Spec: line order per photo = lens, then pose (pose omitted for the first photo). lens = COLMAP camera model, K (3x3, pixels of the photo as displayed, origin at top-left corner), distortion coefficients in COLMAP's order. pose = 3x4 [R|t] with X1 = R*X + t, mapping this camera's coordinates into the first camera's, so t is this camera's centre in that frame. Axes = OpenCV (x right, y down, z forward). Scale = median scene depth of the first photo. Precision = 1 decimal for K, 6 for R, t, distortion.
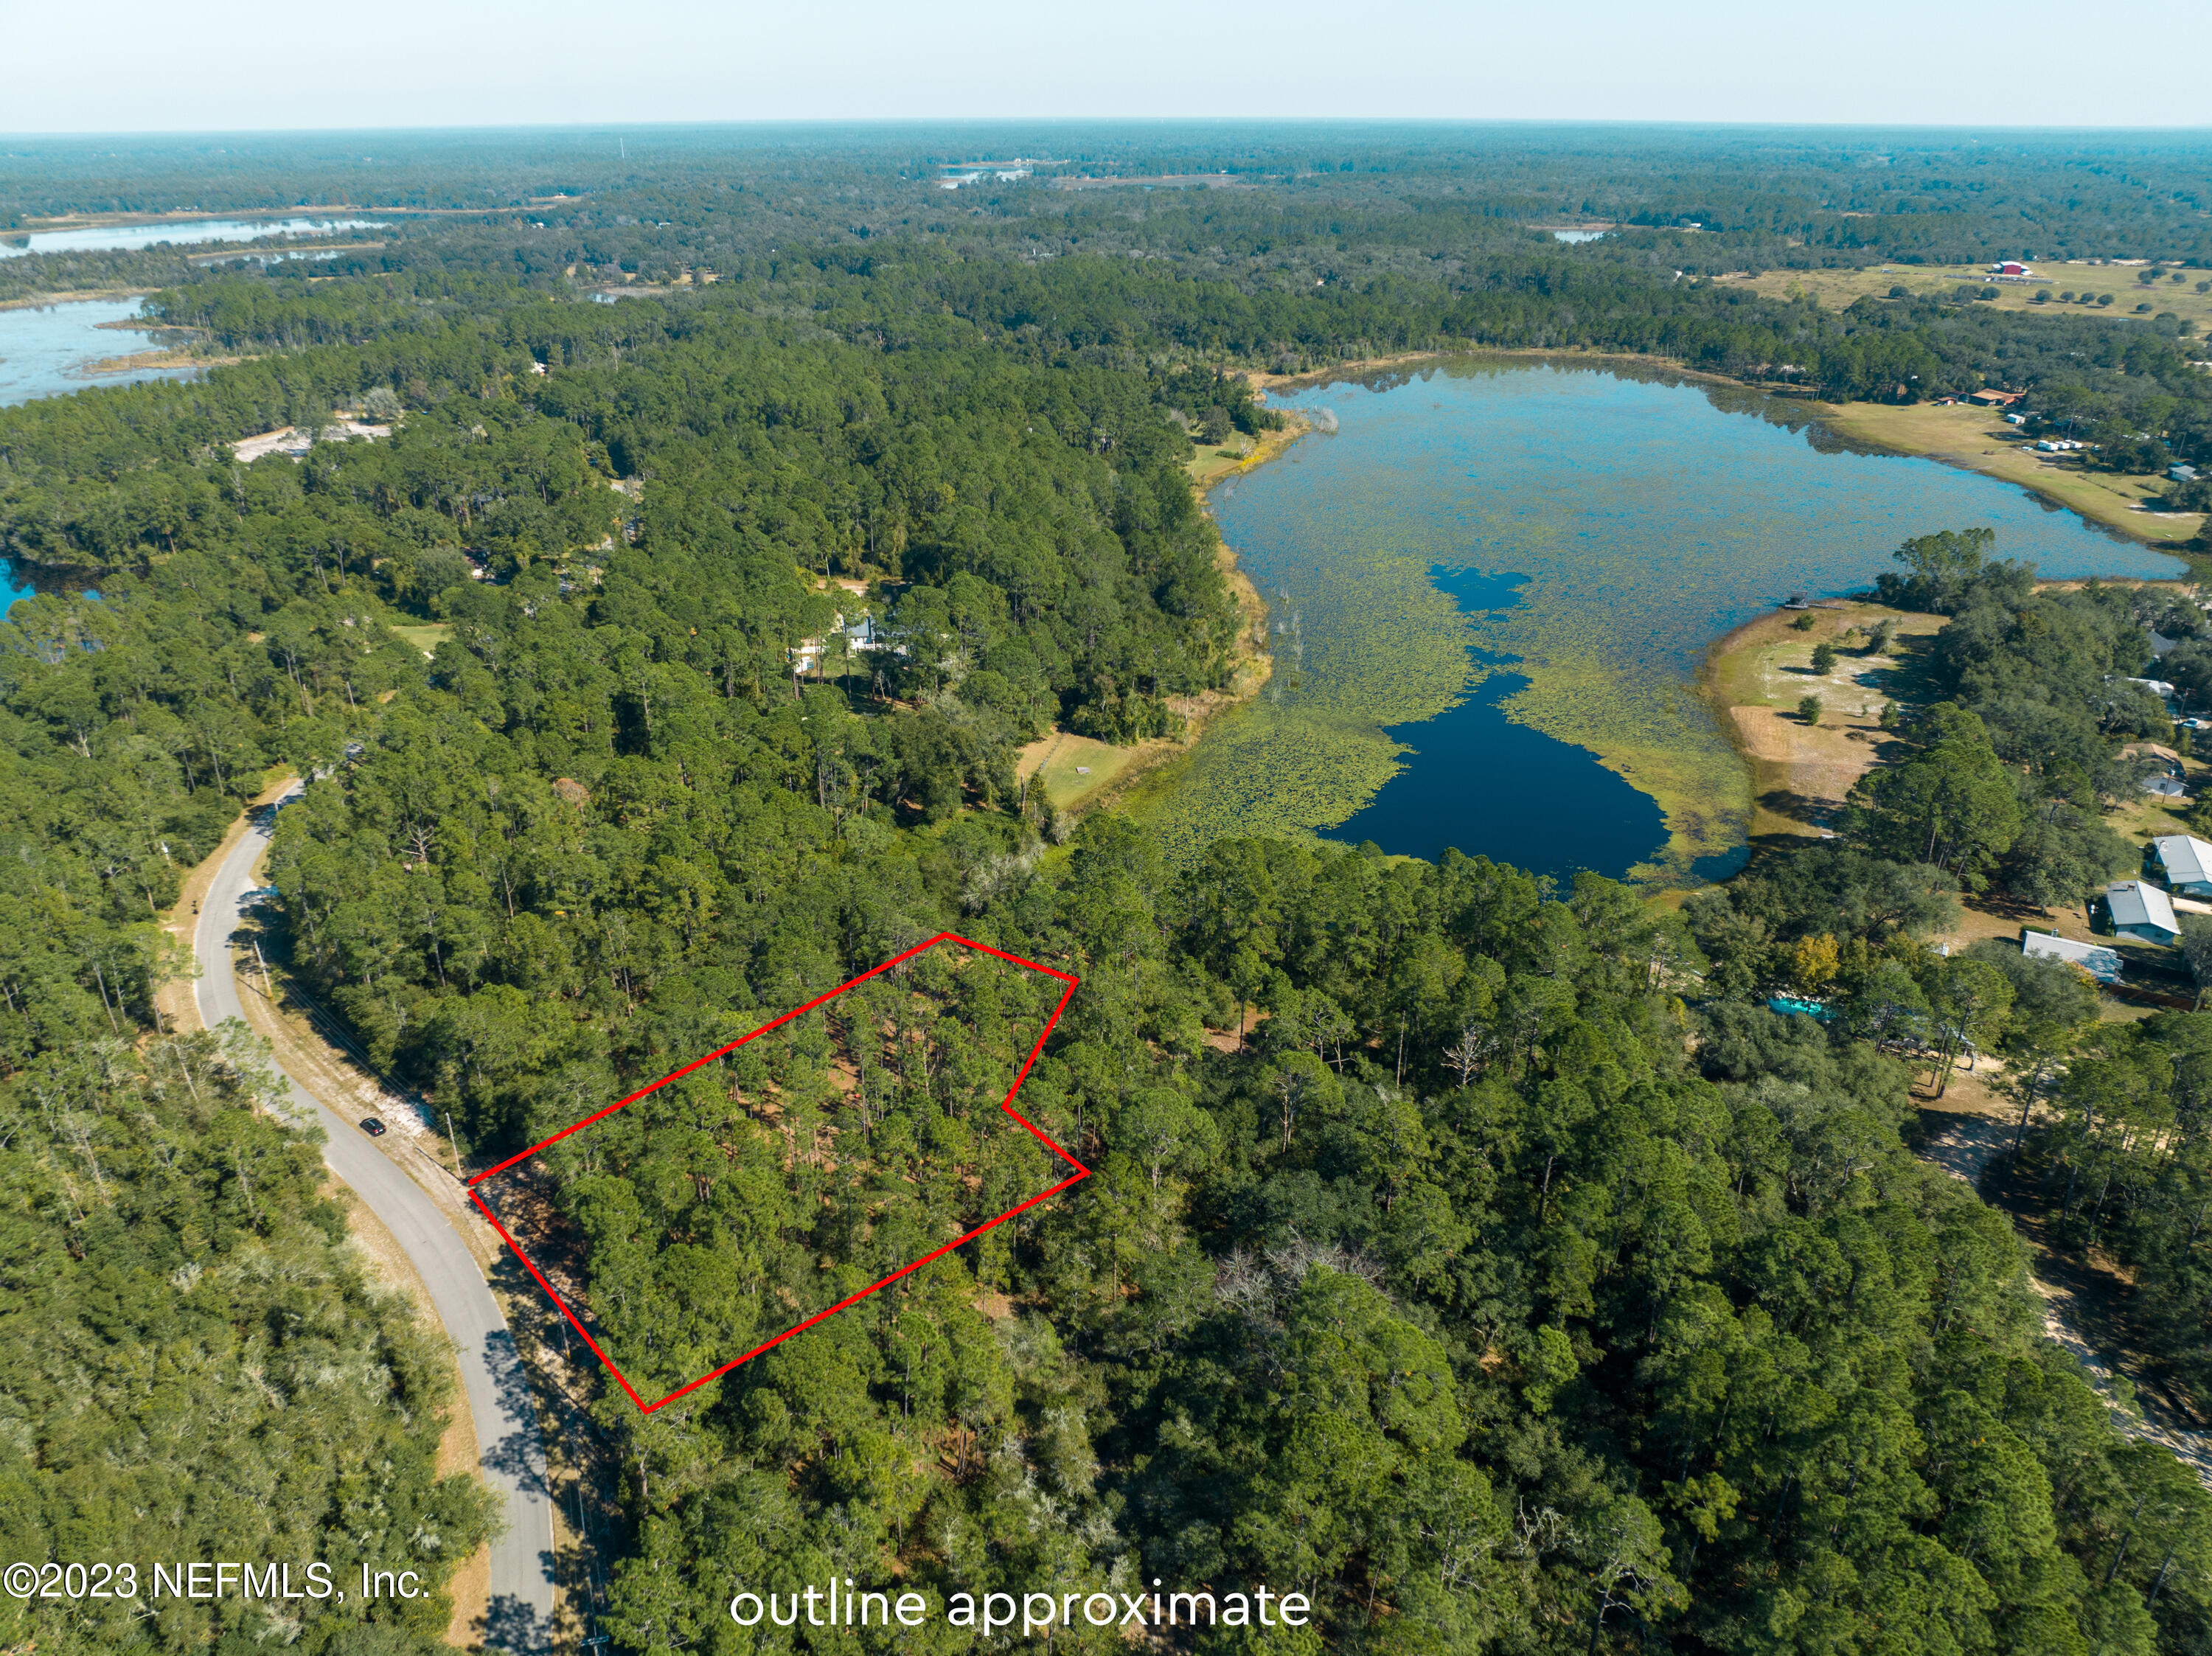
lens RADIAL K [[1562.6, 0, 1106.0], [0, 1562.6, 828.0], [0, 0, 1]] dist [-0.048261, 0.021005]
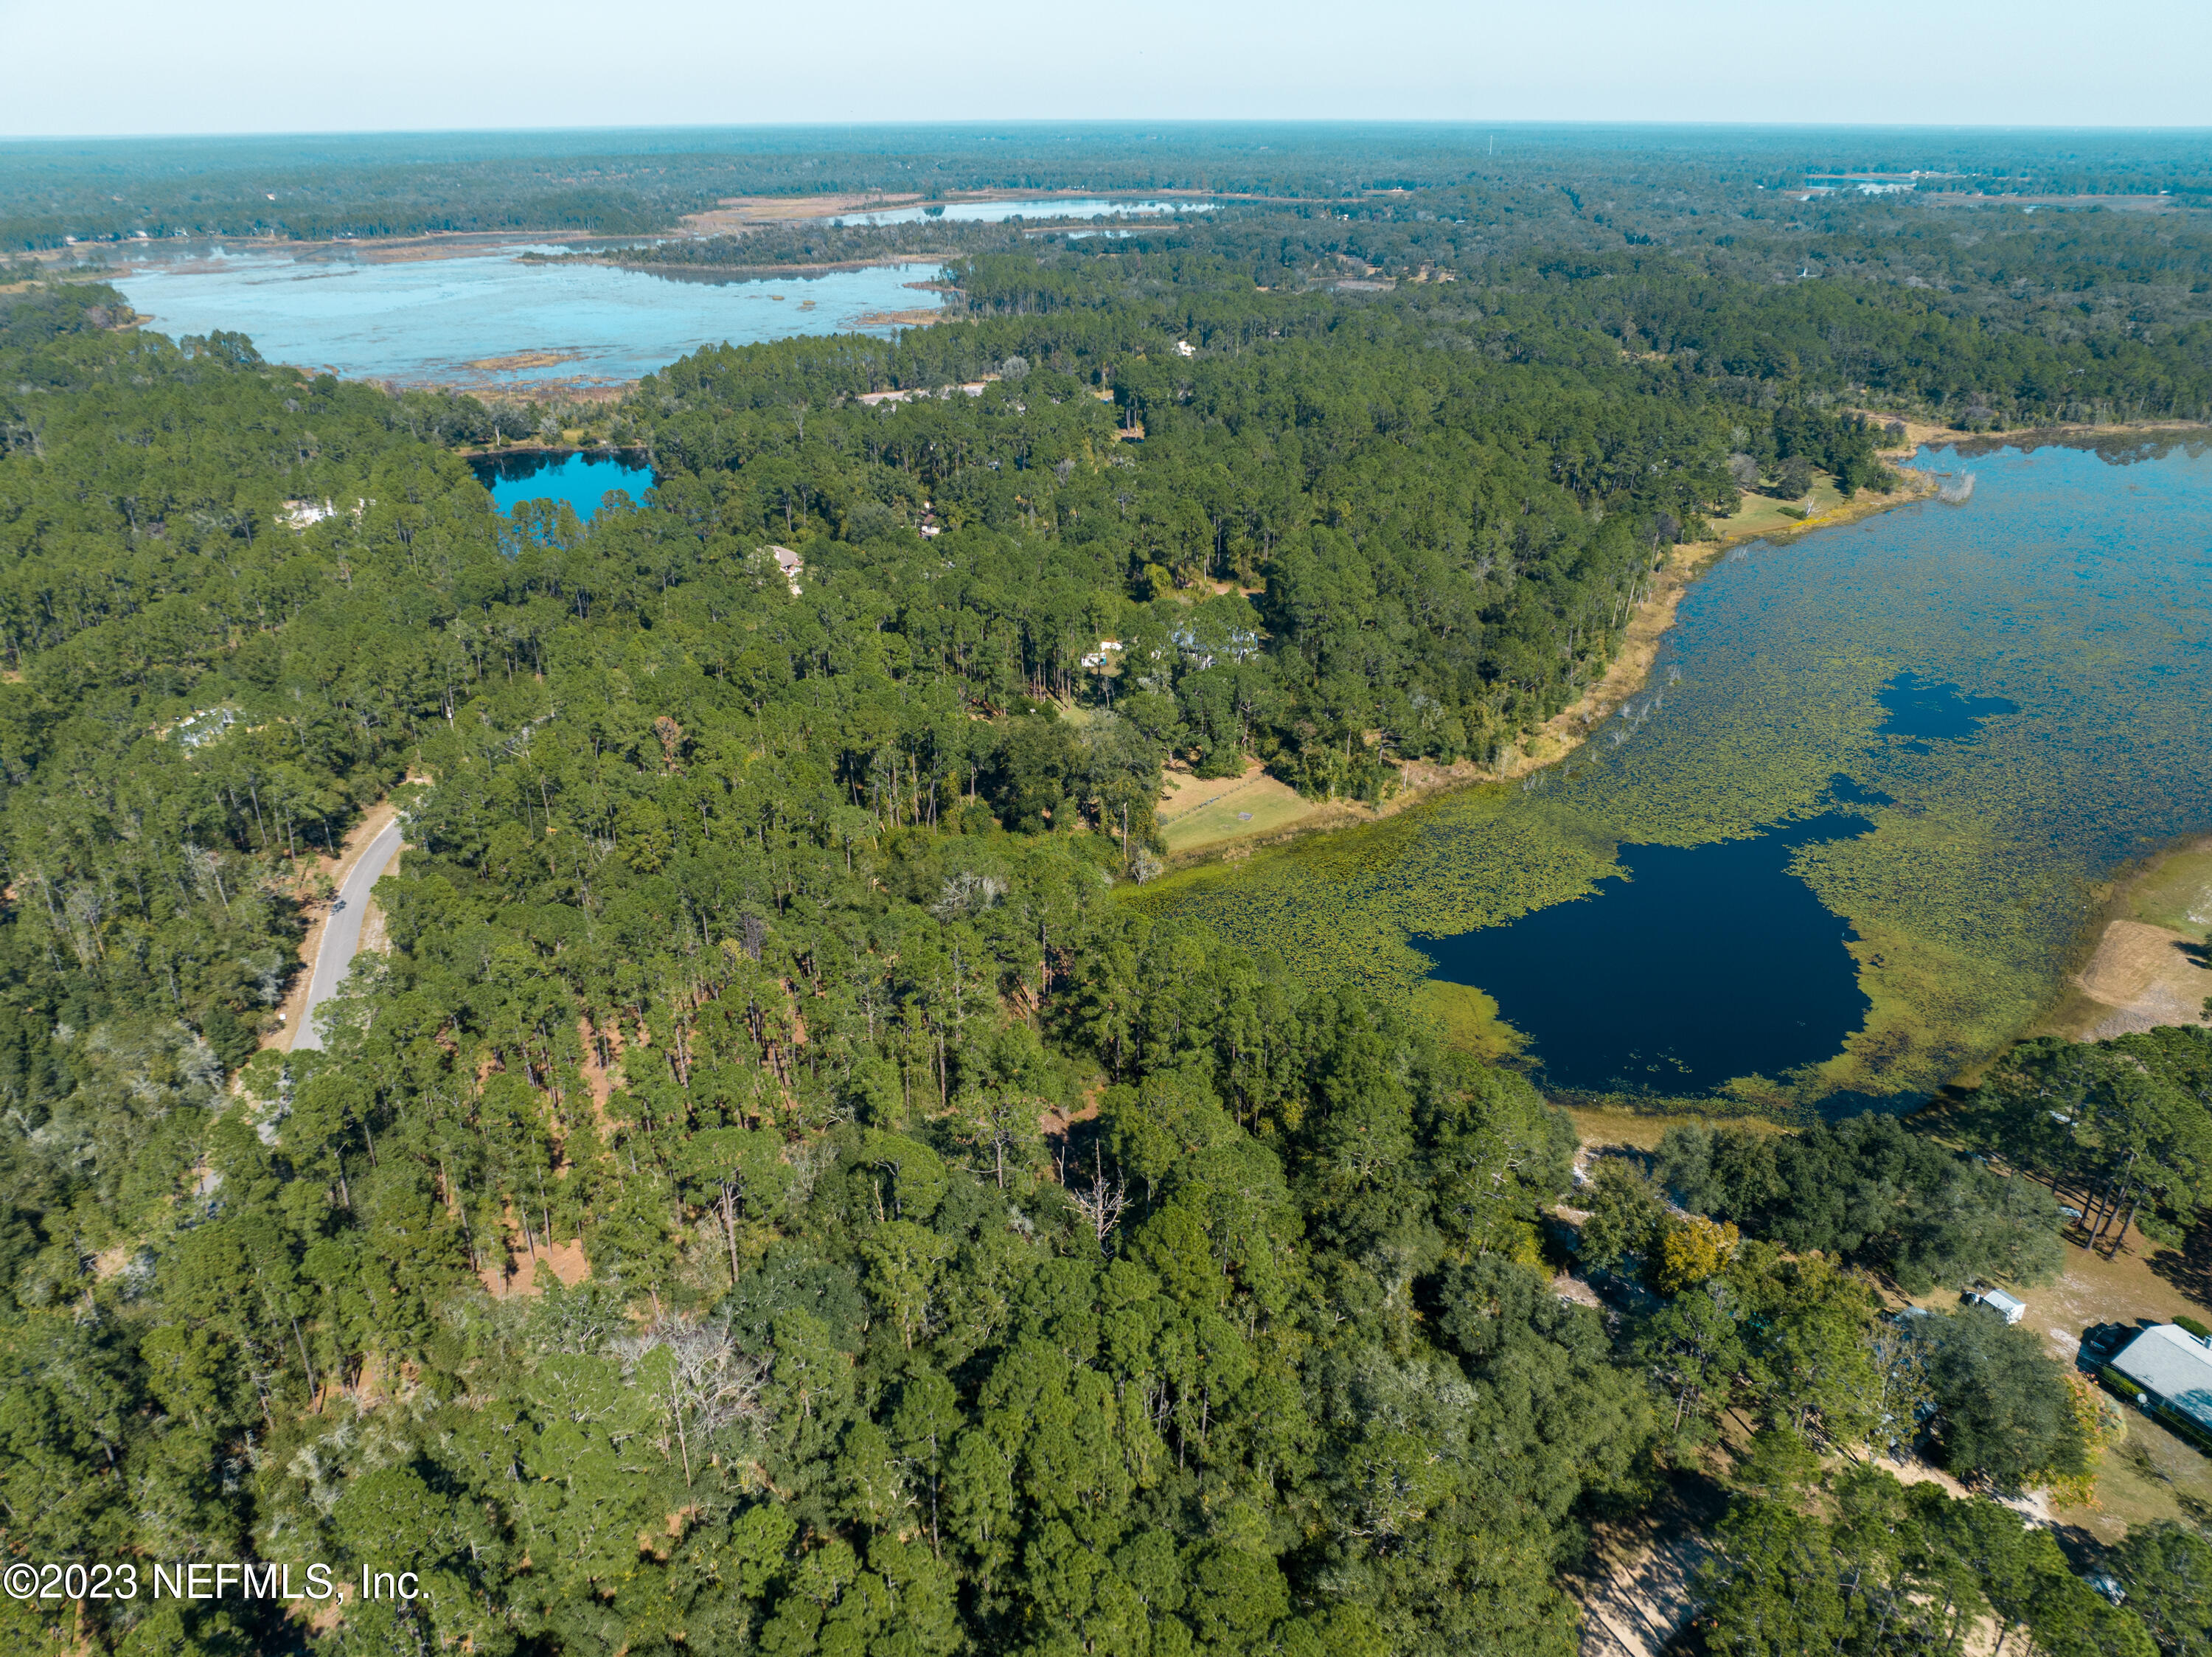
lens RADIAL K [[1562.8, 0, 1106.0], [0, 1562.8, 828.5], [0, 0, 1]] dist [-0.048261, 0.021005]
pose [[0.864989, 0.212728, -0.454467, 0.123862], [-0.212374, 0.975775, 0.052530, -0.022391], [0.454633, 0.051079, 0.889213, 0.048073]]
